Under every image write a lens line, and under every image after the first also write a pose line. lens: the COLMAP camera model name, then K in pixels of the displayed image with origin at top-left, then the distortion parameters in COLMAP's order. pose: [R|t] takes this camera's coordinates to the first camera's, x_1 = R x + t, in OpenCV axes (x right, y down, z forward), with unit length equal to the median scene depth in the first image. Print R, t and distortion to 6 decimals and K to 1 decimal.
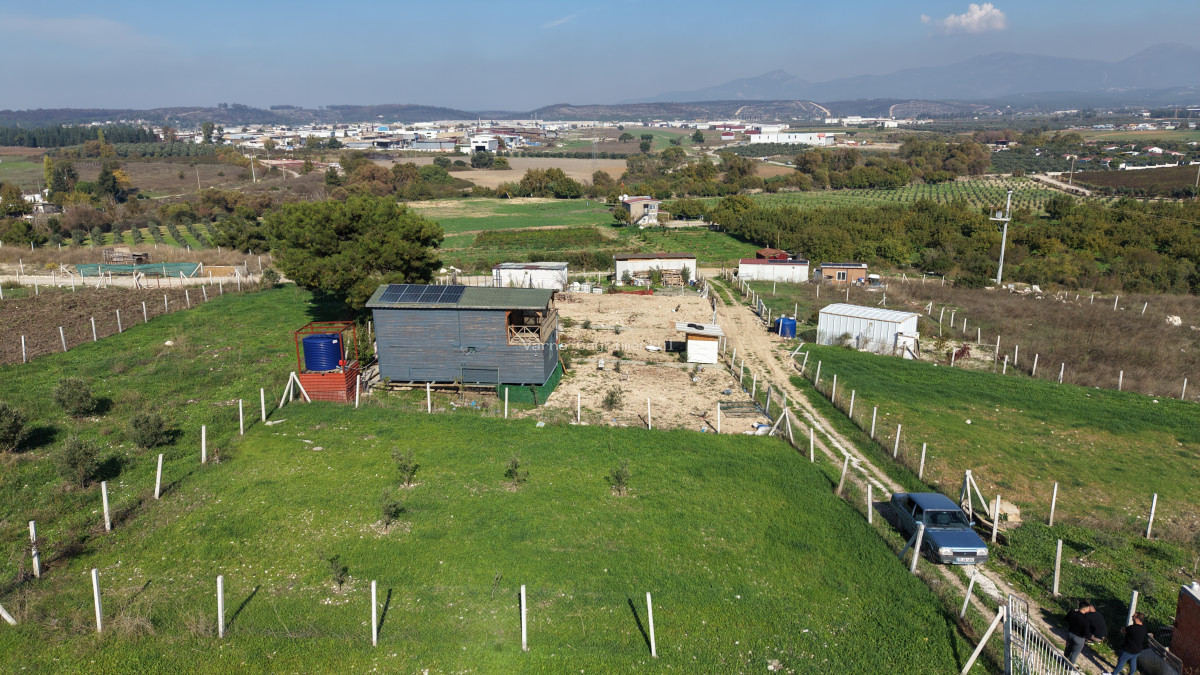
lens RADIAL K [[804.4, 0, 603.2], [0, 804.4, 336.5], [0, 0, 1]] dist [0.092918, -0.129946]
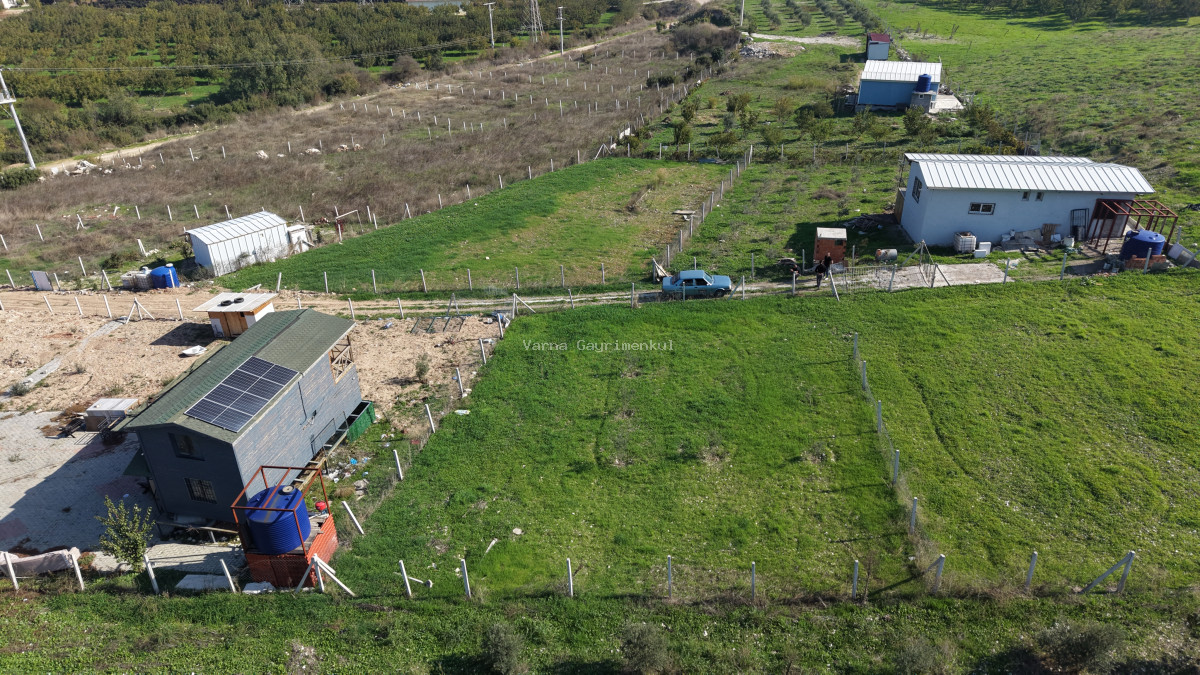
lens RADIAL K [[804.4, 0, 603.2], [0, 804.4, 336.5], [0, 0, 1]] dist [0.092918, -0.129946]
pose [[0.107033, -0.476738, 0.872505, -0.174775], [0.260597, 0.860319, 0.438111, -0.072479], [-0.959496, 0.180480, 0.216318, 0.111594]]
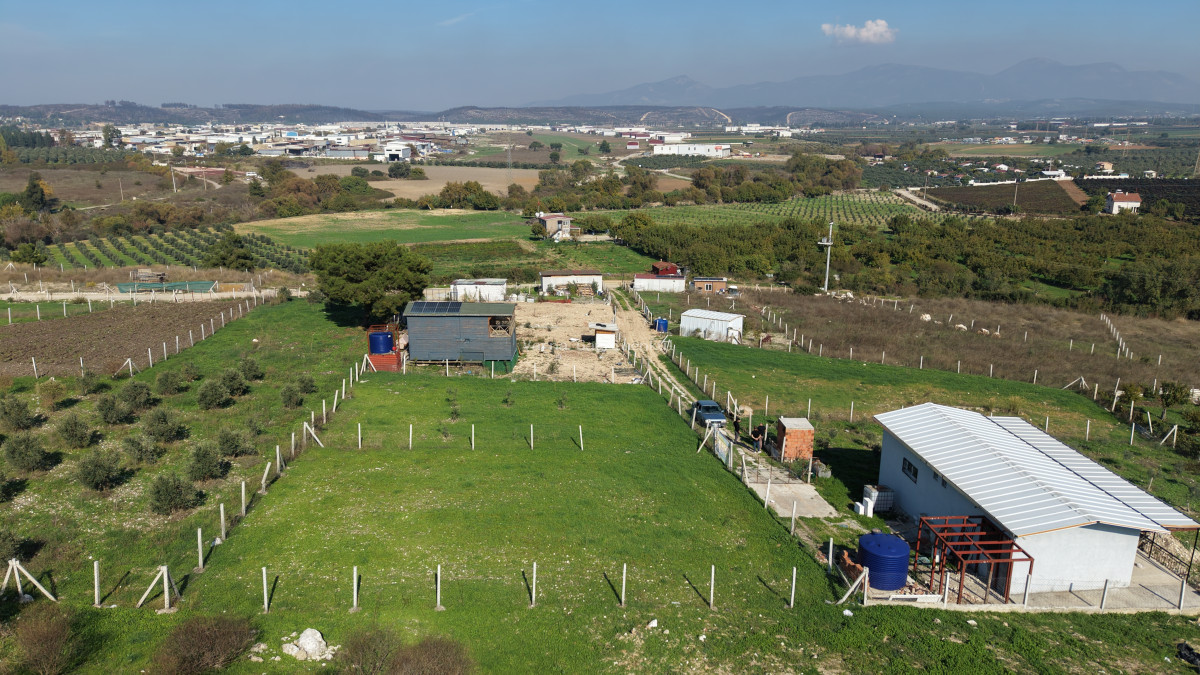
lens RADIAL K [[804.4, 0, 603.2], [0, 804.4, 336.5], [0, 0, 1]] dist [0.092918, -0.129946]
pose [[0.993814, -0.014579, 0.110096, -0.014455], [0.014783, 0.999890, -0.001029, 0.003078], [-0.110069, 0.002651, 0.993920, -0.150640]]
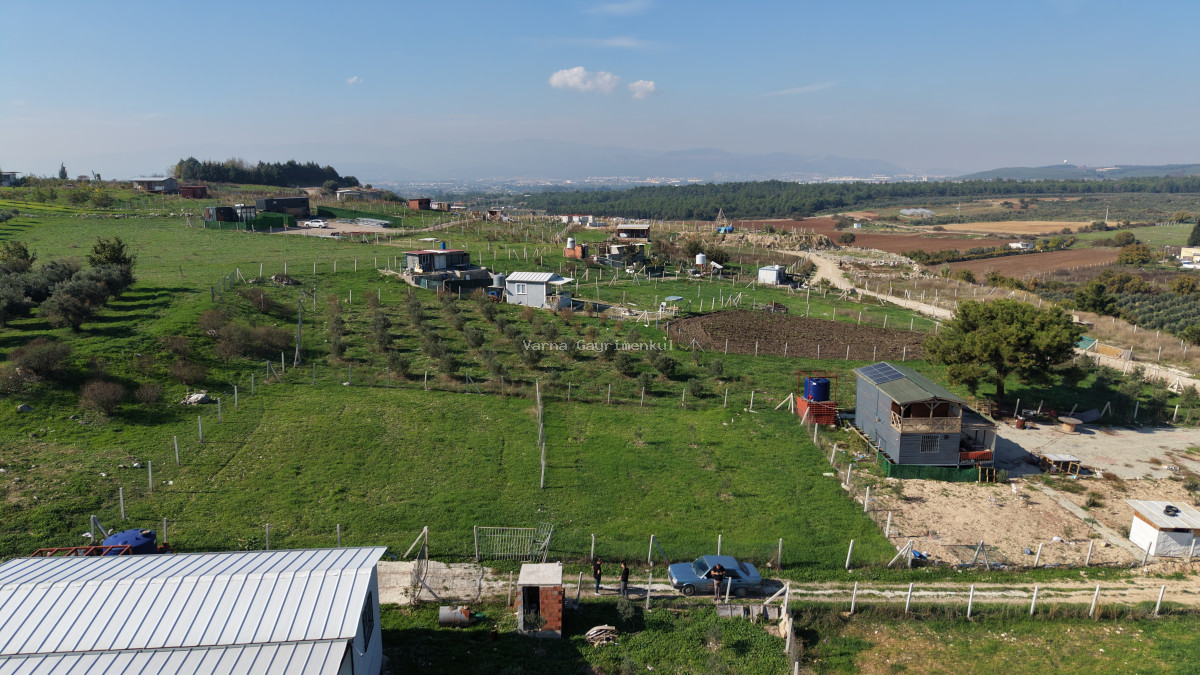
lens RADIAL K [[797.3, 0, 602.4], [0, 797.3, 337.6], [0, 0, 1]] dist [0.038309, -0.038753]
pose [[0.113838, 0.202718, -0.972598, 0.225071], [-0.257533, 0.951521, 0.168182, -0.047312], [0.959540, 0.231331, 0.160525, 0.066112]]
